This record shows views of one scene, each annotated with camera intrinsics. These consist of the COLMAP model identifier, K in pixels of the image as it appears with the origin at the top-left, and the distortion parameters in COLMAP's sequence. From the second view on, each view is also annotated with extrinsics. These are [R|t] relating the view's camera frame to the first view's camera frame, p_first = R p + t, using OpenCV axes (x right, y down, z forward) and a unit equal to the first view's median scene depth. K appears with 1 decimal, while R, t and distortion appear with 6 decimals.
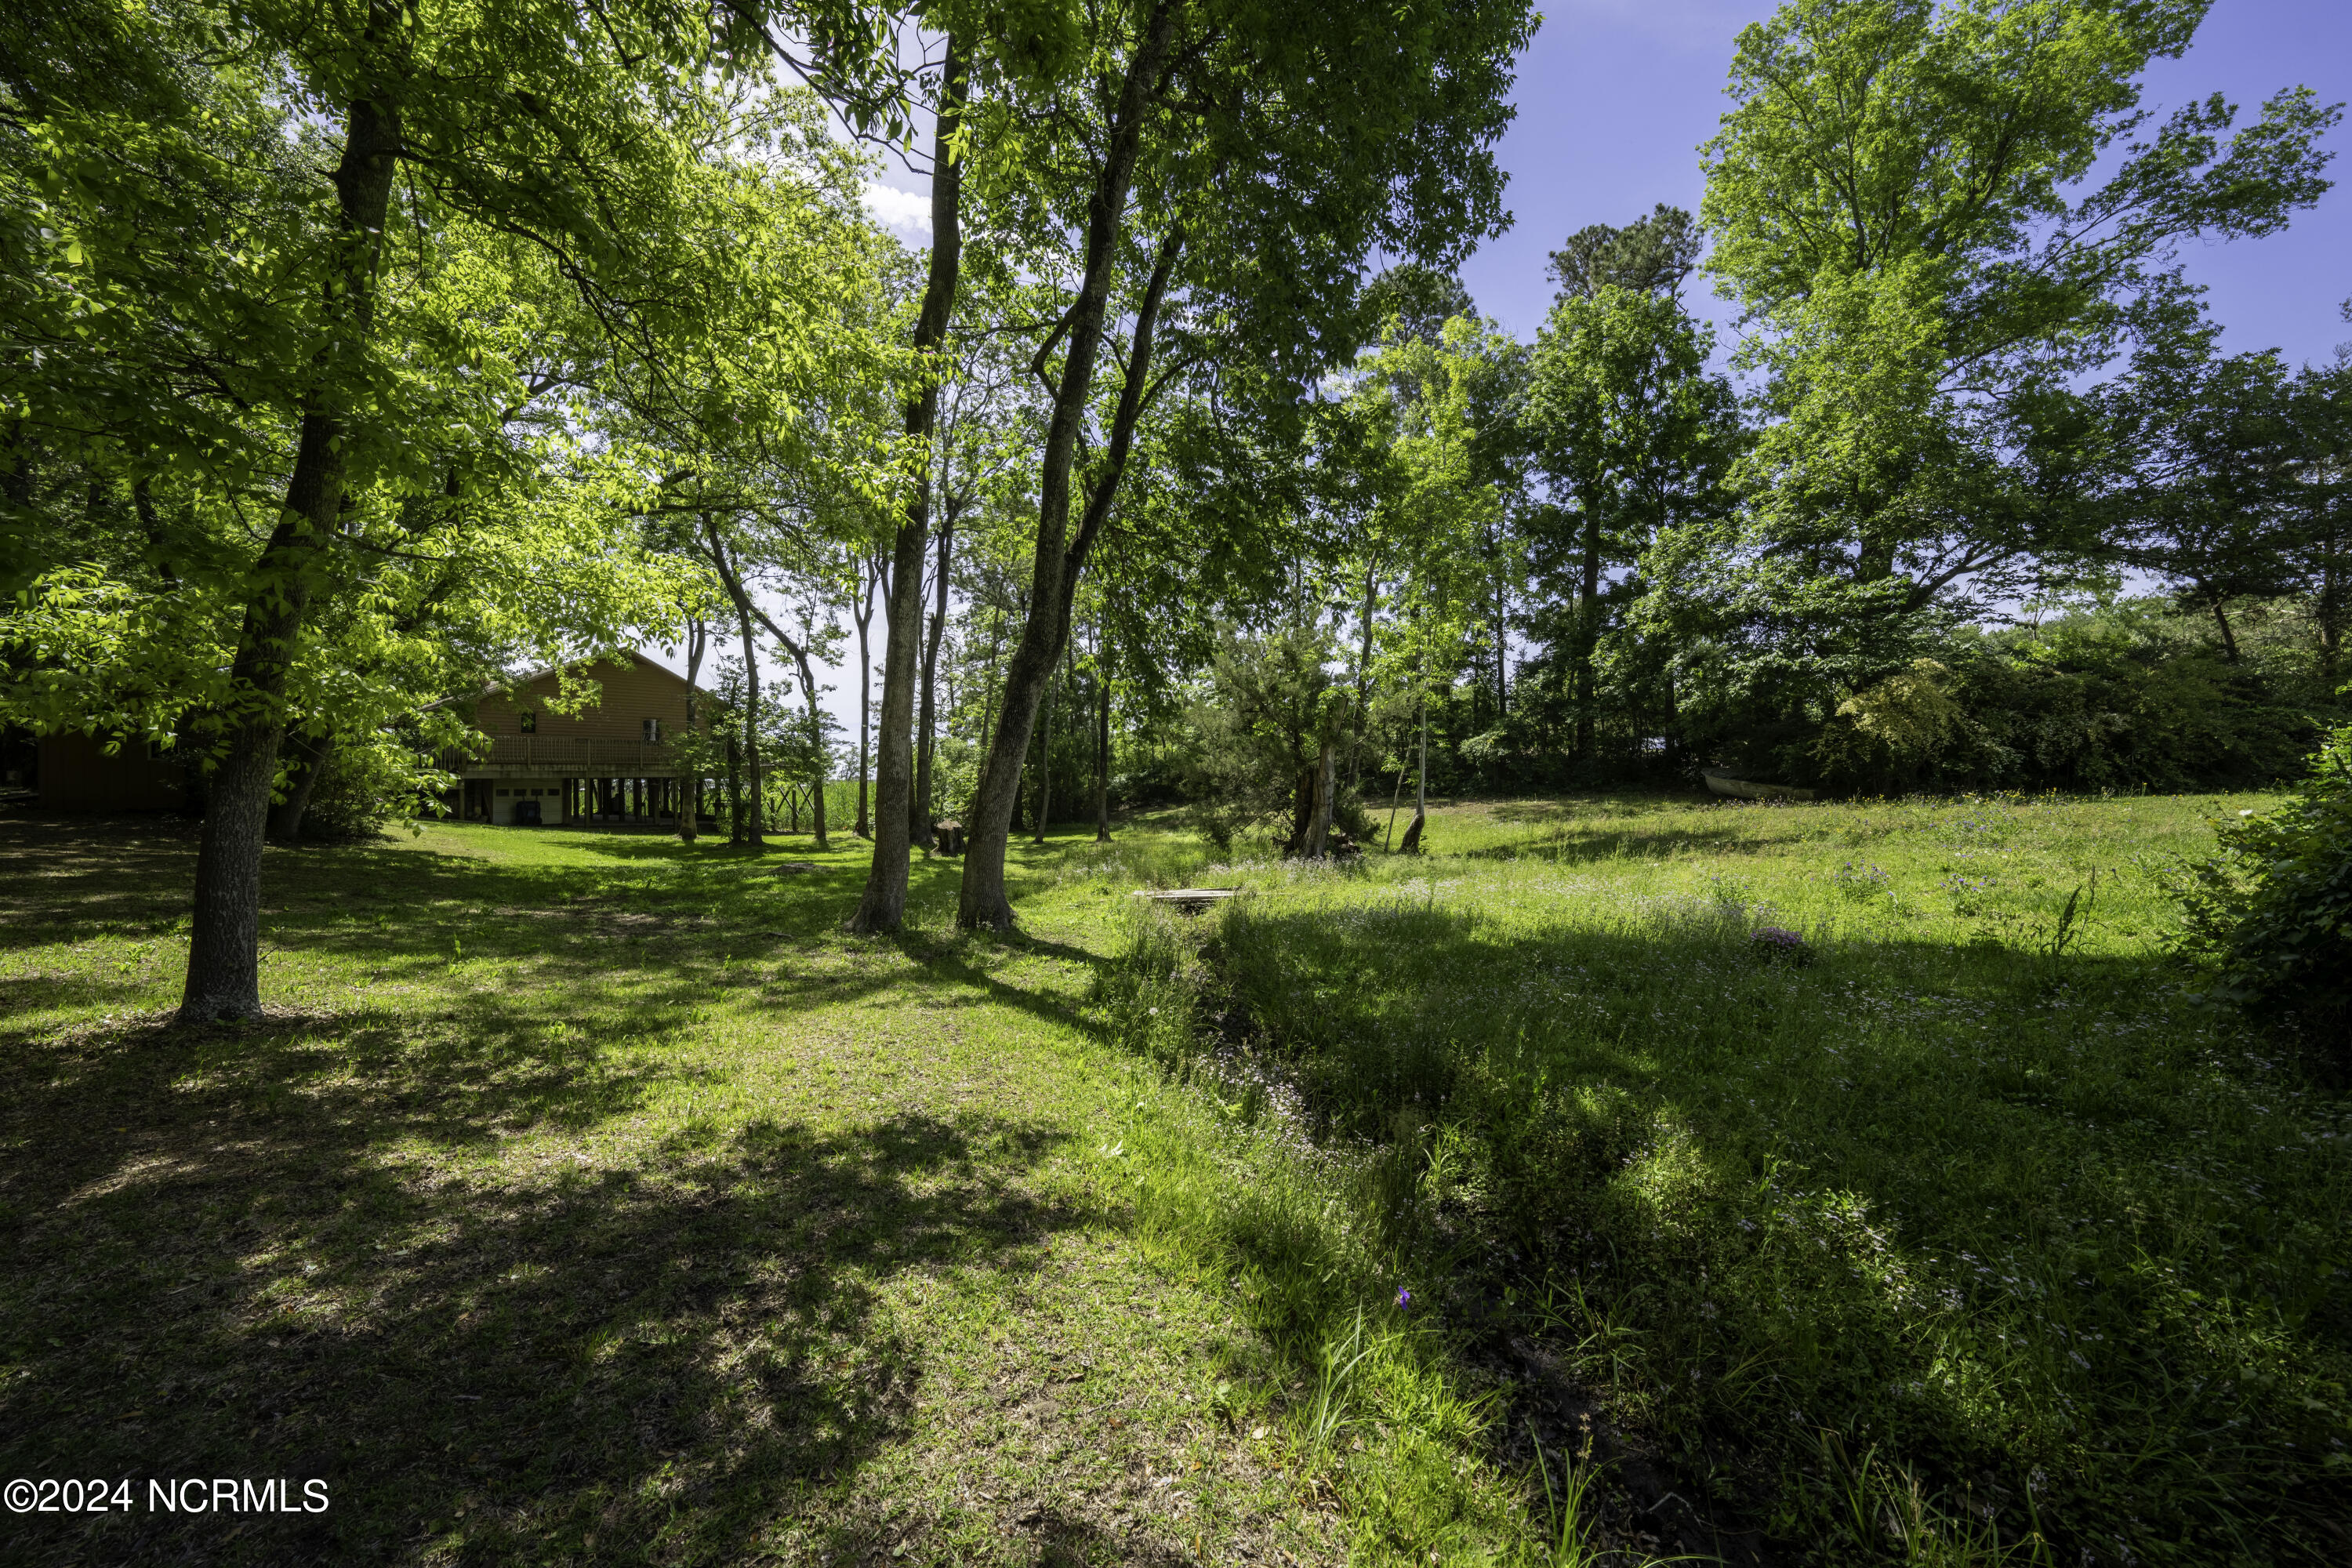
lens RADIAL K [[823.5, 0, 1178.1], [0, 823.5, 778.1], [0, 0, 1]] dist [-0.026332, 0.004775]
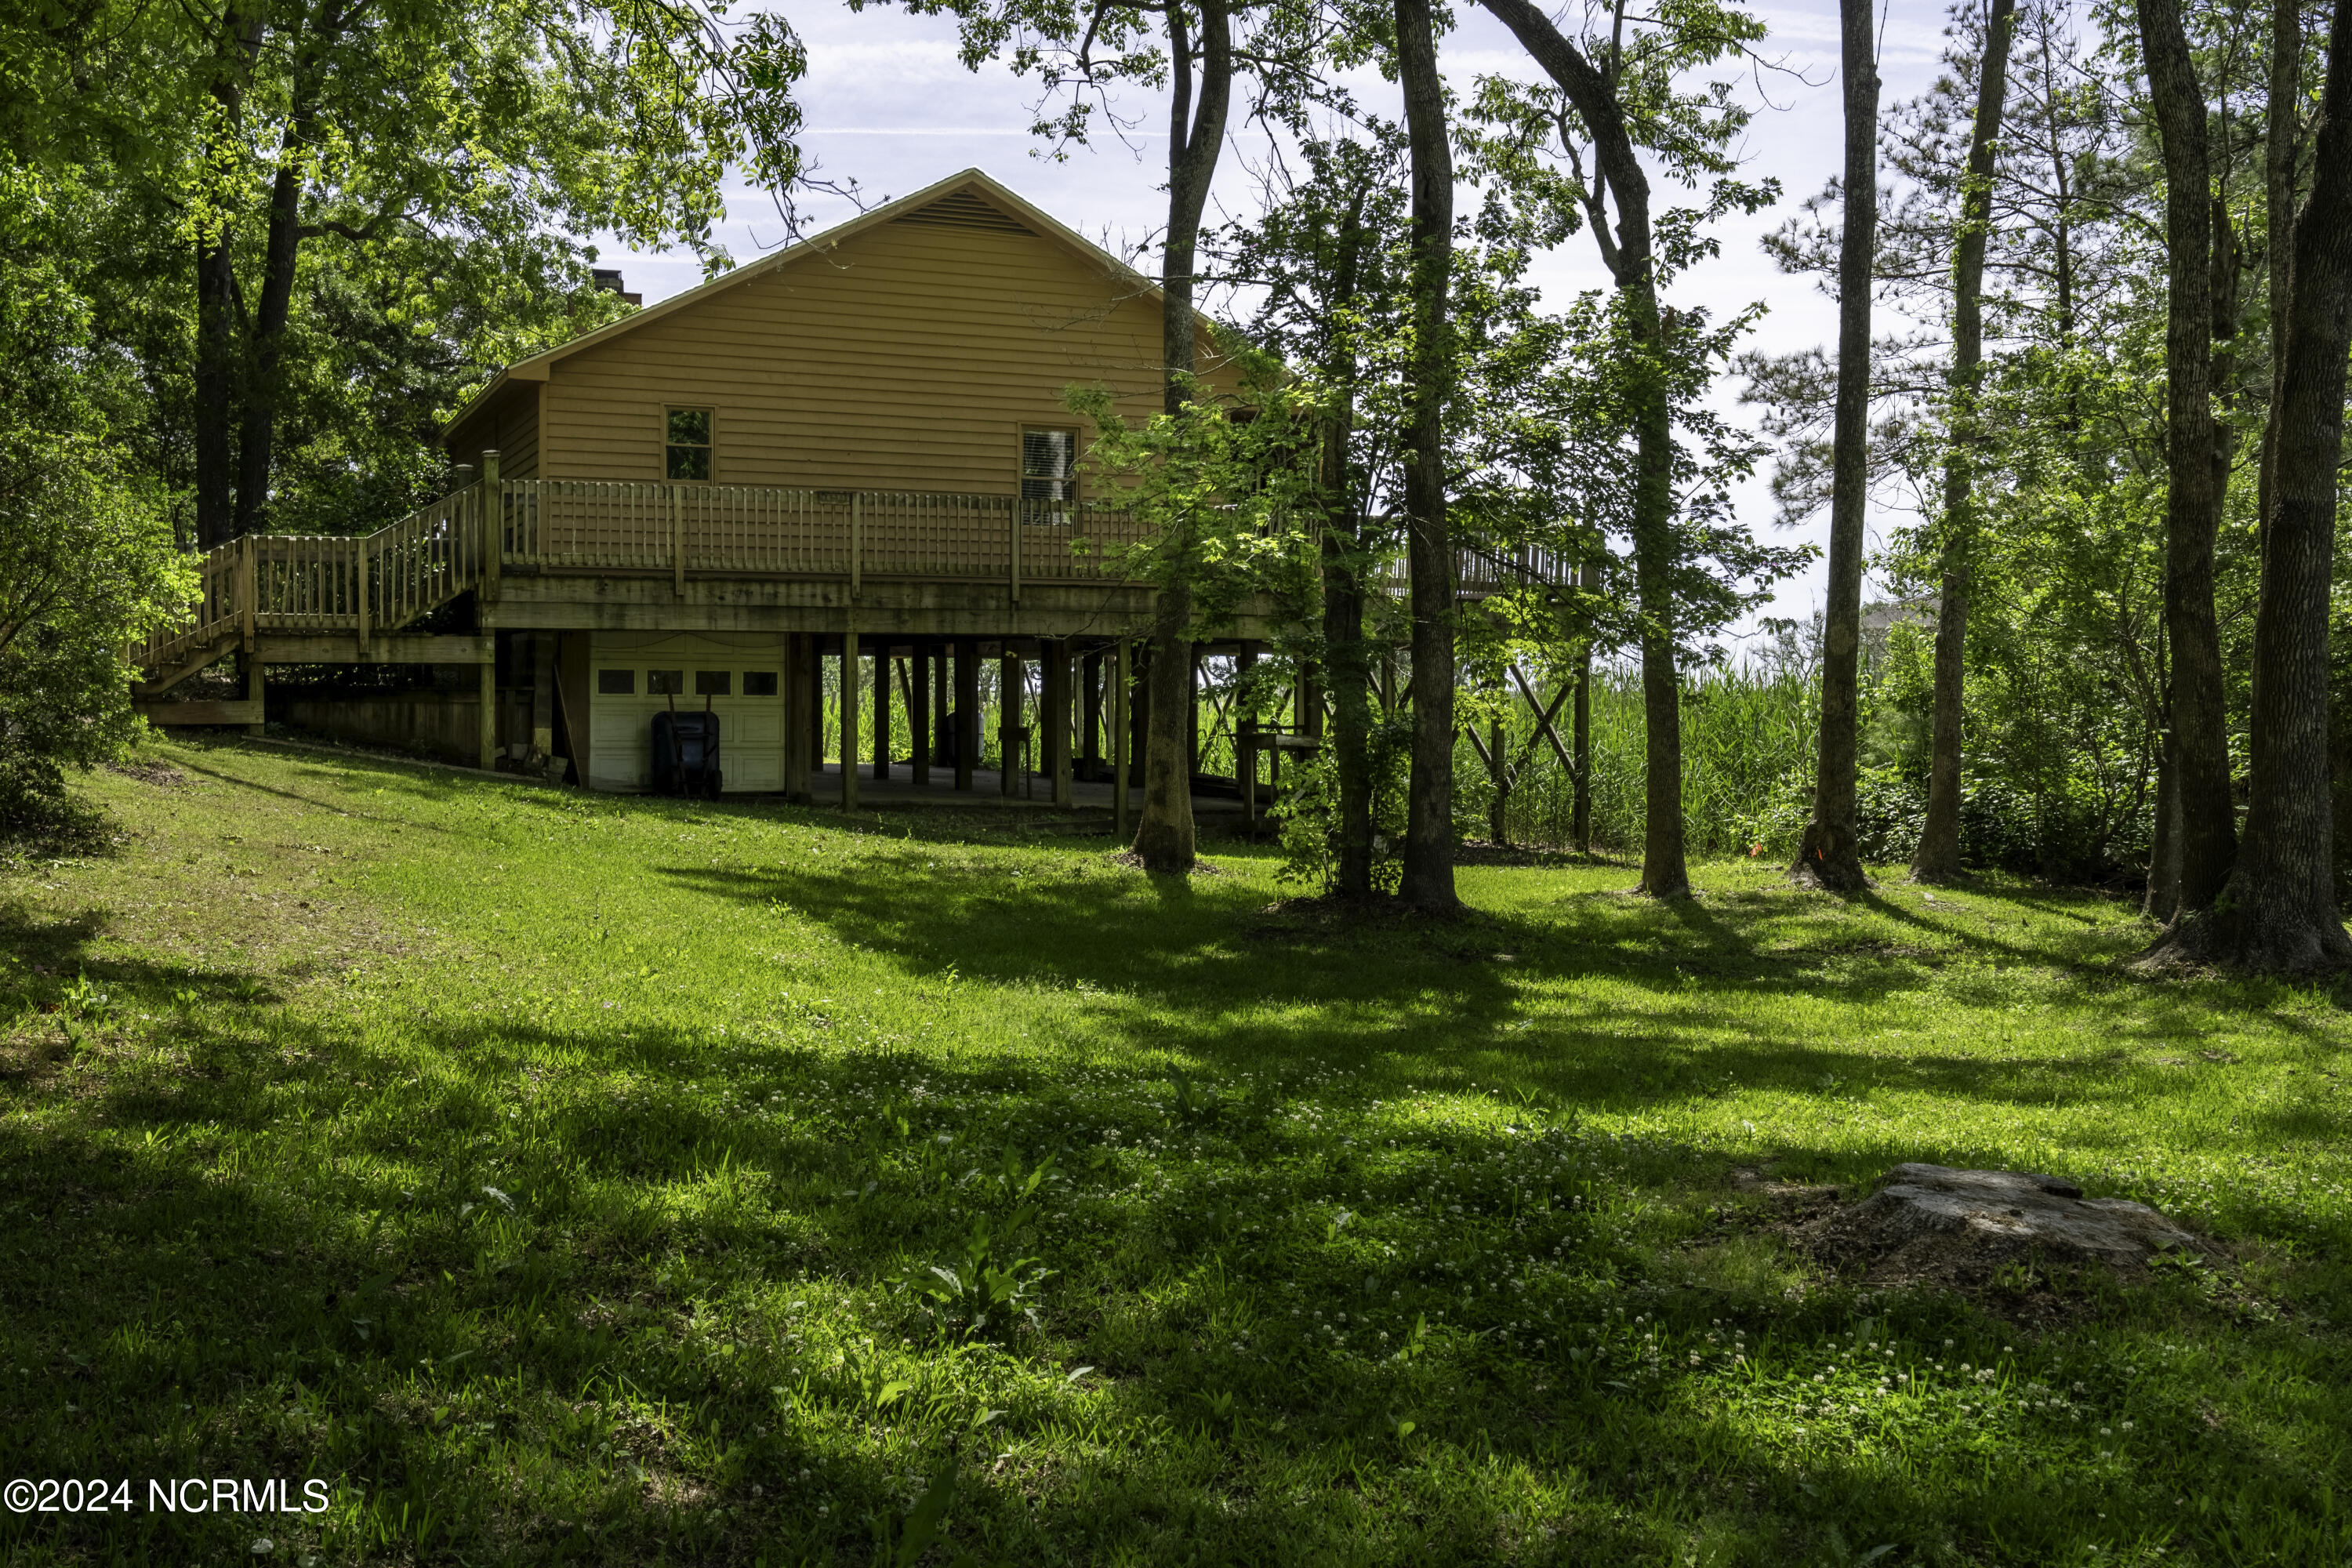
lens RADIAL K [[2337.5, 0, 1177.2], [0, 2337.5, 705.8], [0, 0, 1]] dist [0.054687, 0.018804]
pose [[0.867834, 0.010097, -0.496752, -0.232695], [-0.007014, 0.999943, 0.008071, 0.018223], [0.496805, -0.003520, 0.867855, 0.364306]]
